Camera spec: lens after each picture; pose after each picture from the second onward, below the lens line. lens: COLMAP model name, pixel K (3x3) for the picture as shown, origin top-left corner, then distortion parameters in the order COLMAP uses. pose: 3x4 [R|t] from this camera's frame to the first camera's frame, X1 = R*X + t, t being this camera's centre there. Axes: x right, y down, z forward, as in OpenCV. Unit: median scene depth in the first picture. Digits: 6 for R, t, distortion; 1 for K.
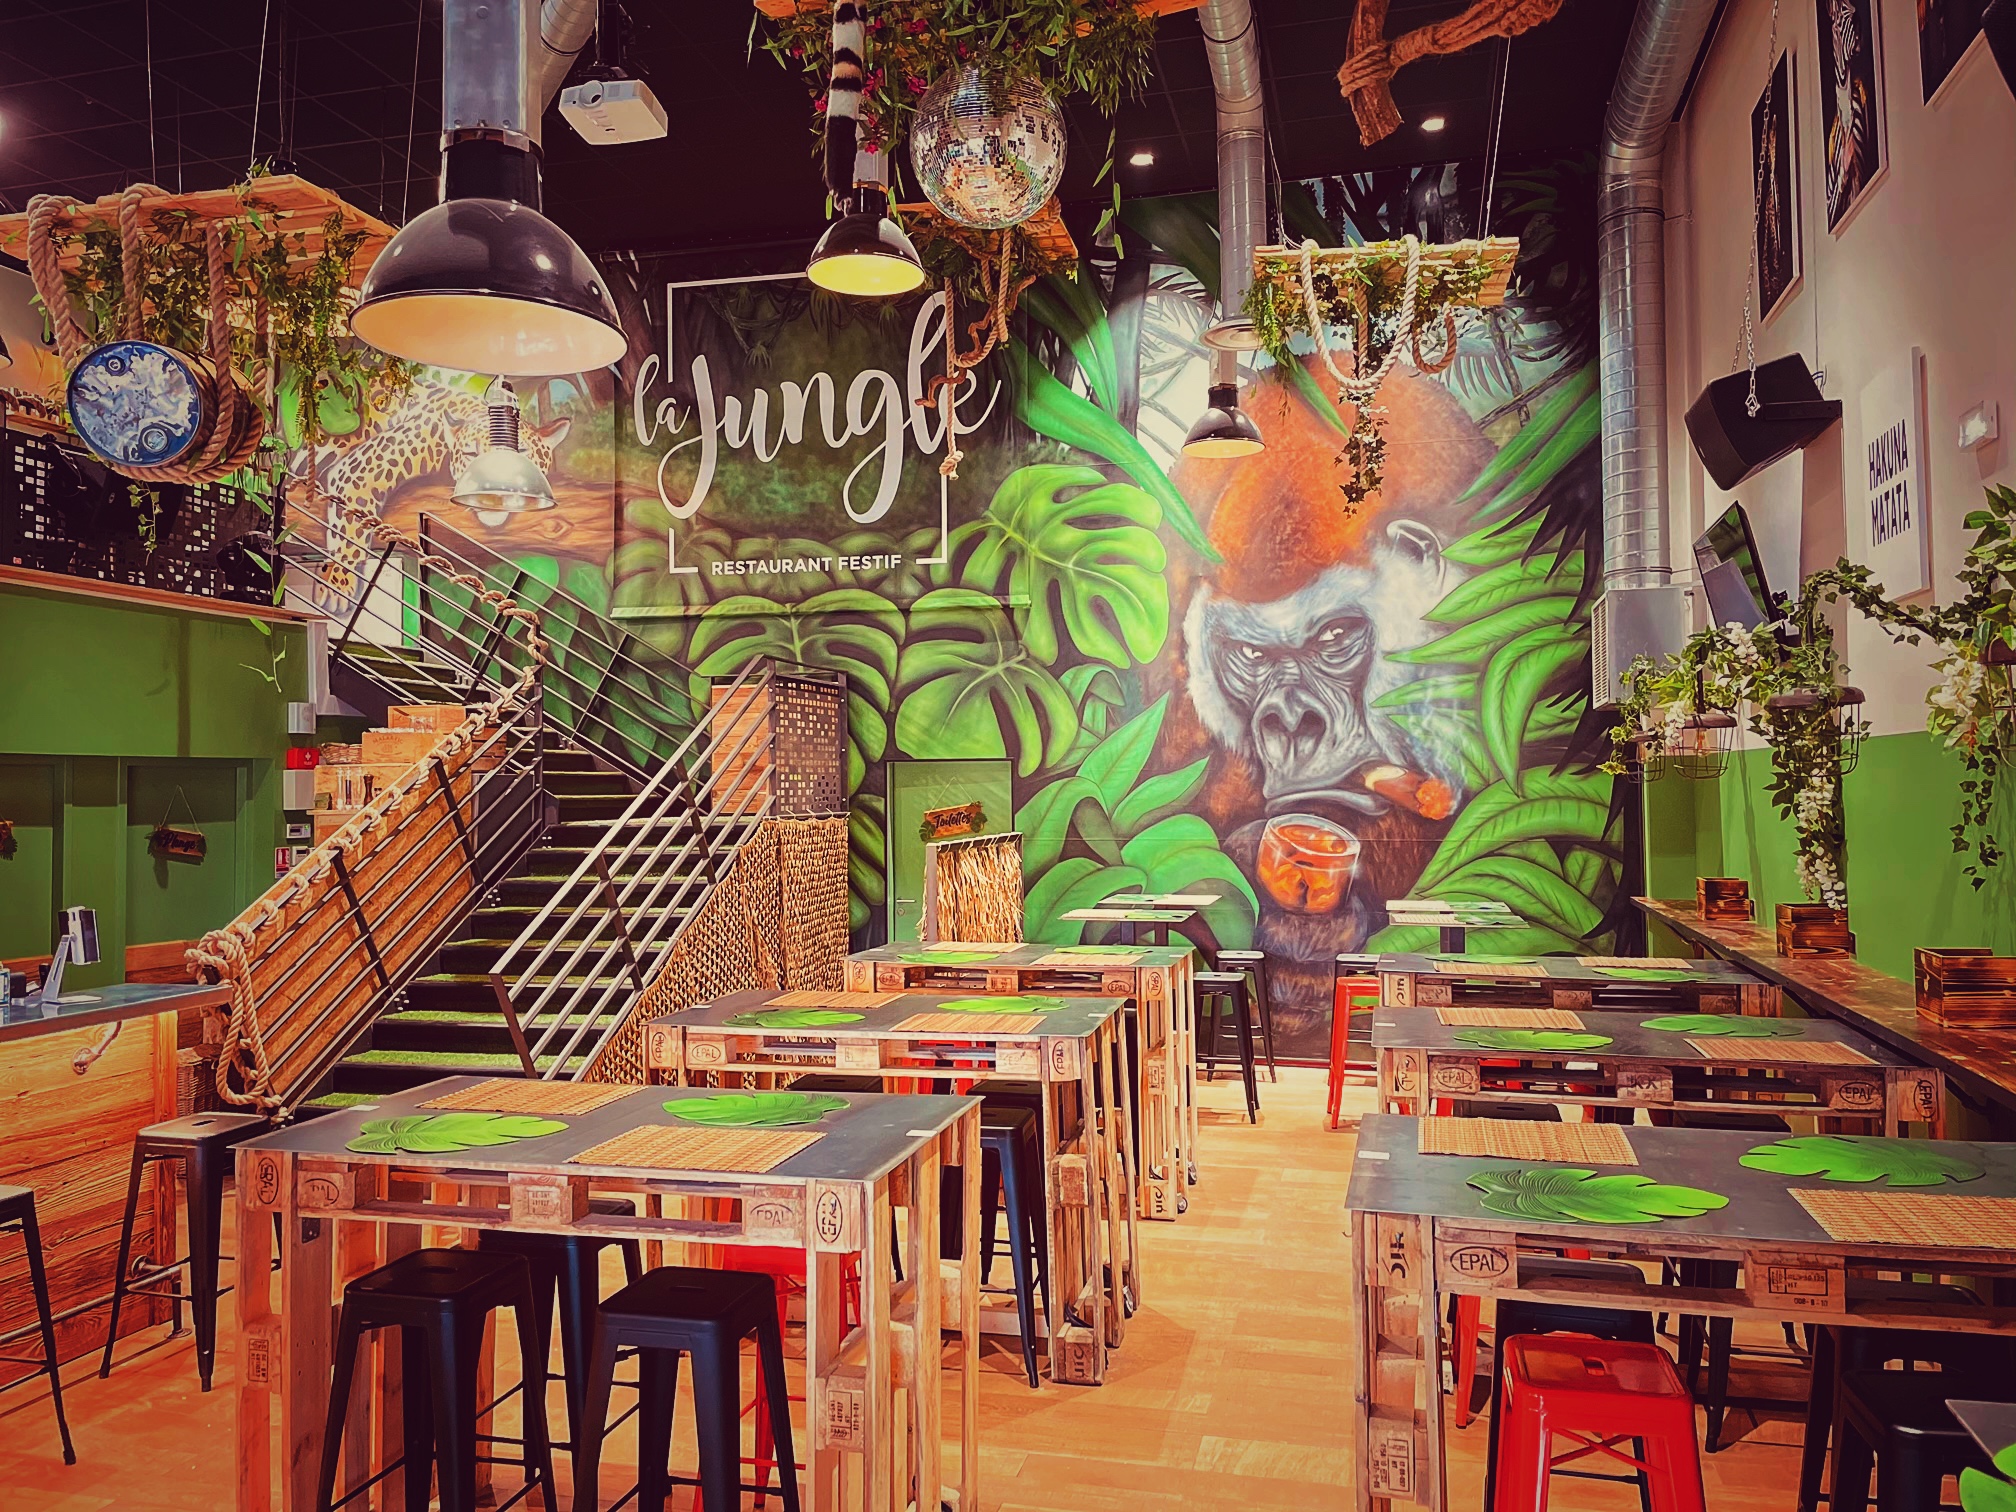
lens RADIAL K [[1526.6, 0, 1005.0], [0, 1526.6, 748.7], [0, 0, 1]] dist [0.013684, -0.003915]
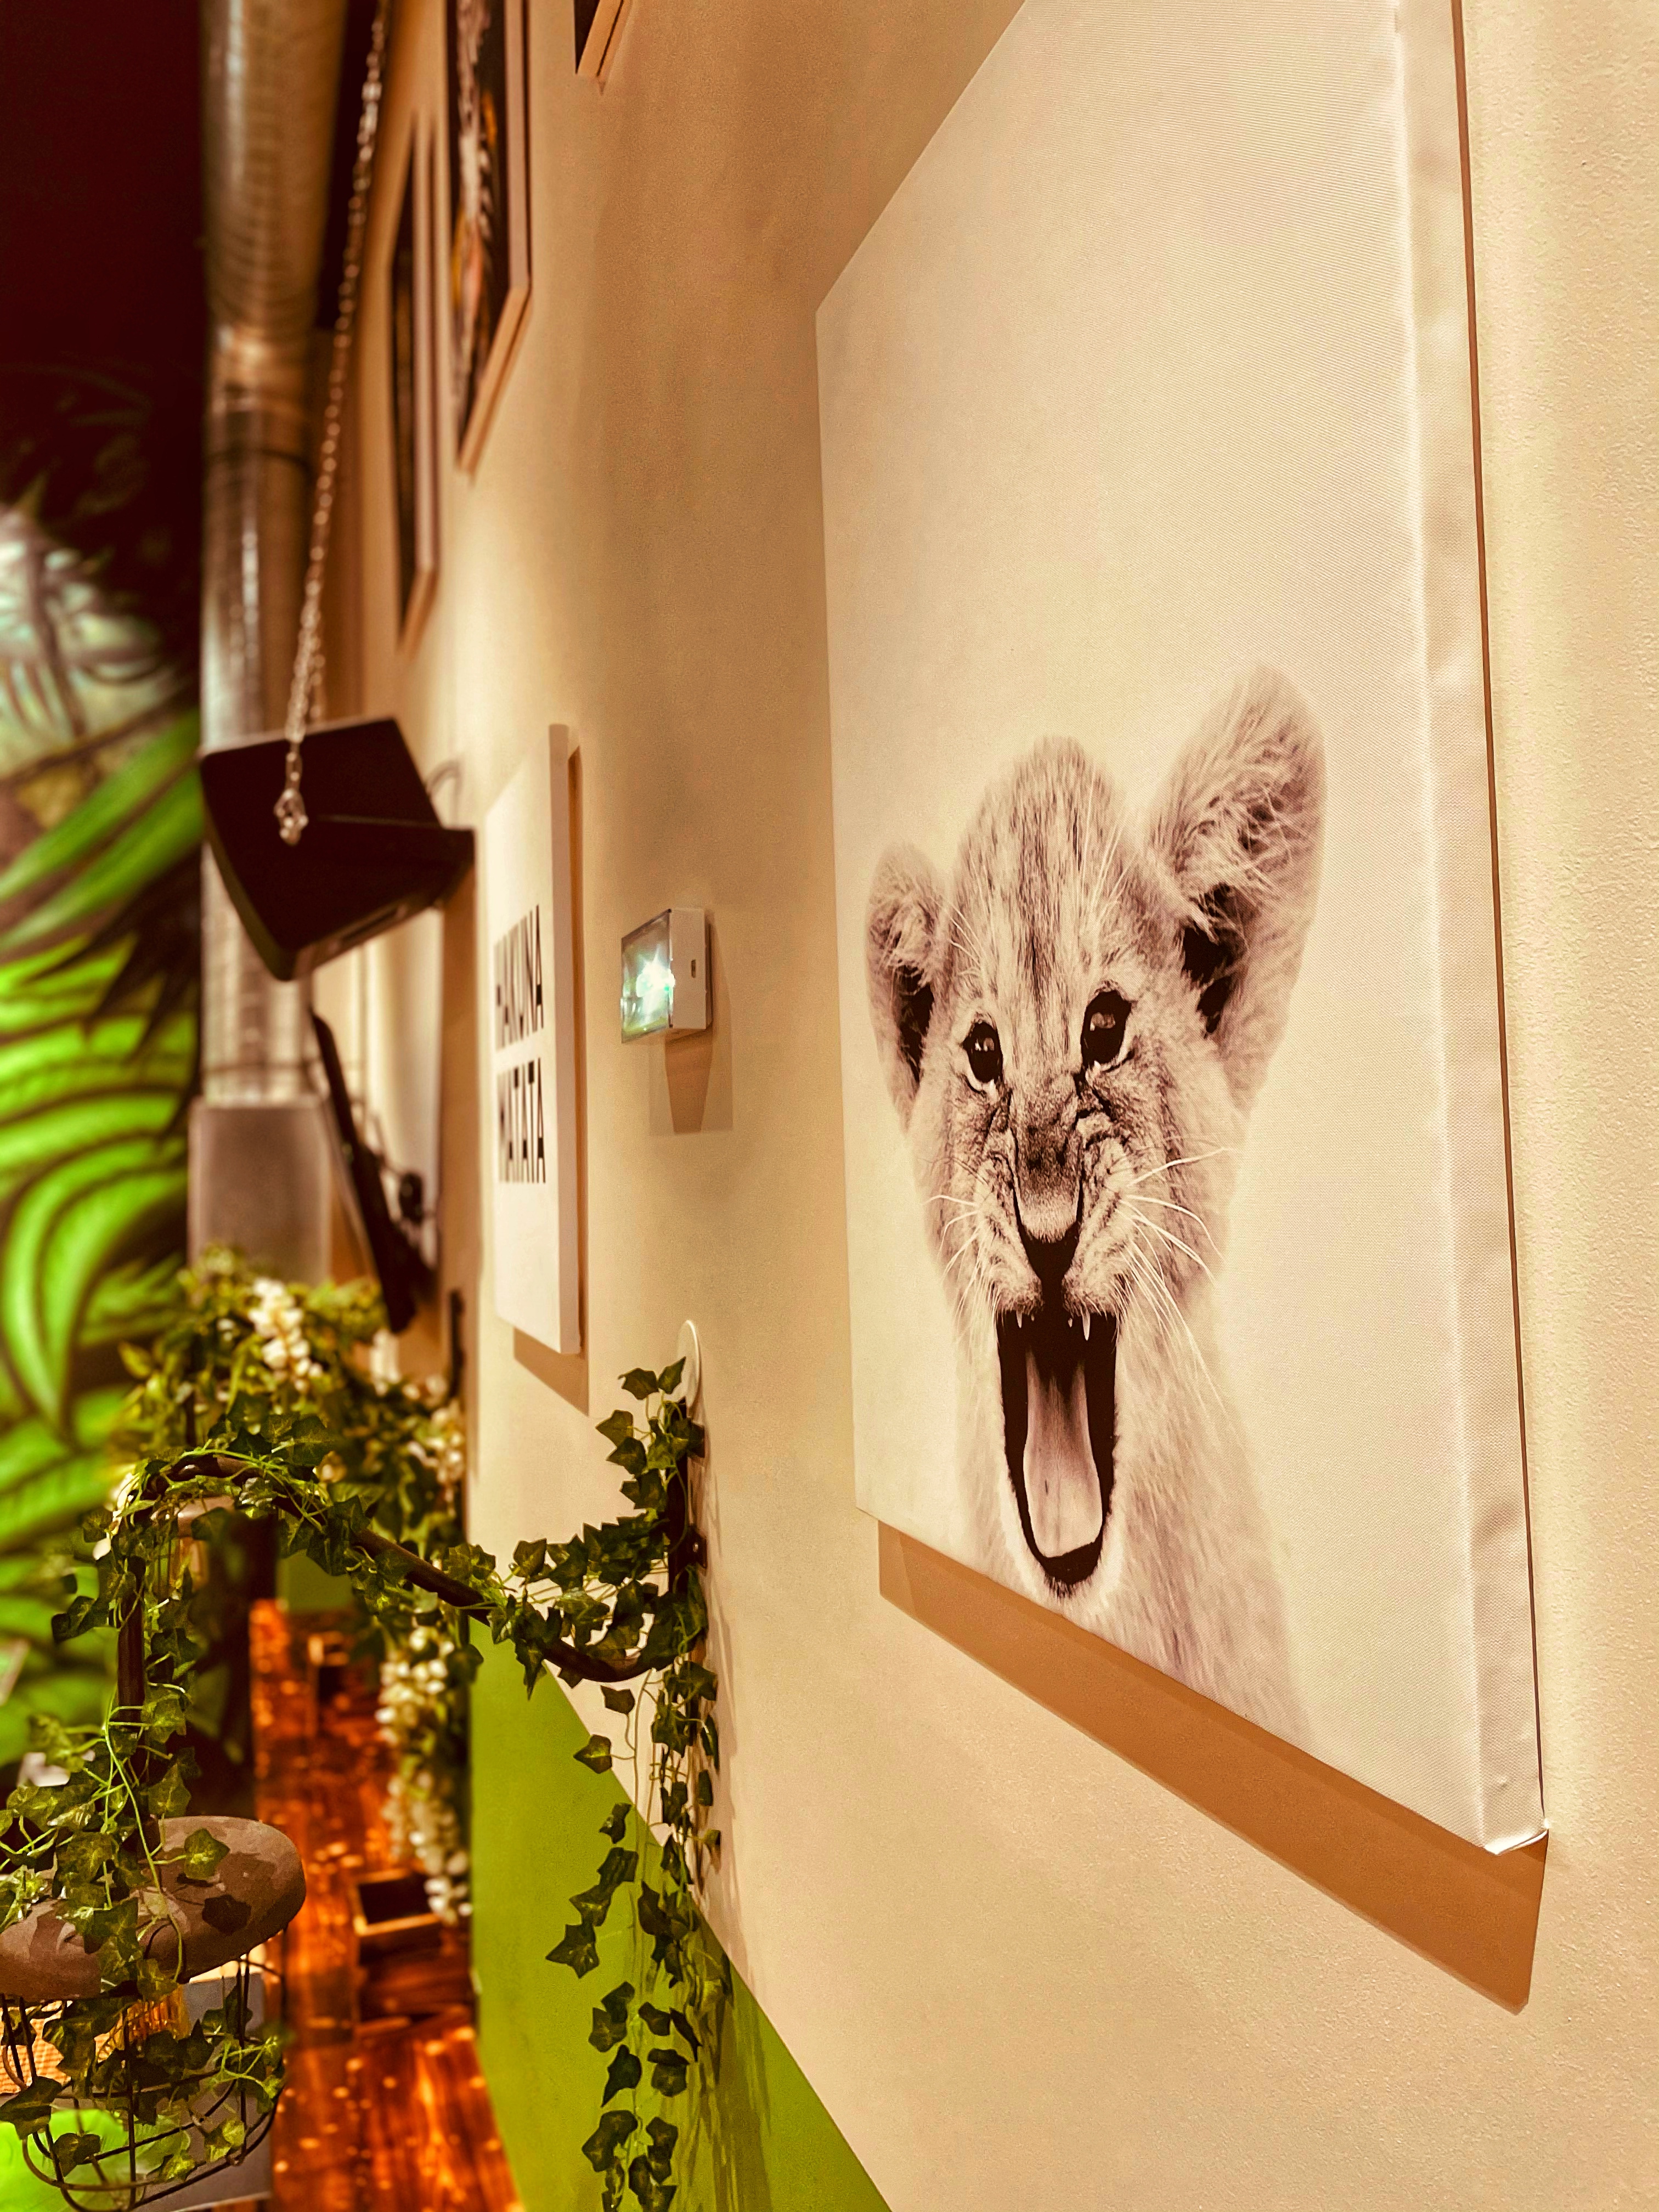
lens RADIAL K [[1675.0, 0, 829.0], [0, 1675.0, 1106.9], [0, 0, 1]] dist [0.013684, -0.003915]
pose [[0.828790, 0.026694, 0.558923, 0.238287], [-0.015897, 0.999582, -0.024168, -0.089711], [-0.559334, 0.011145, 0.828868, 0.351163]]
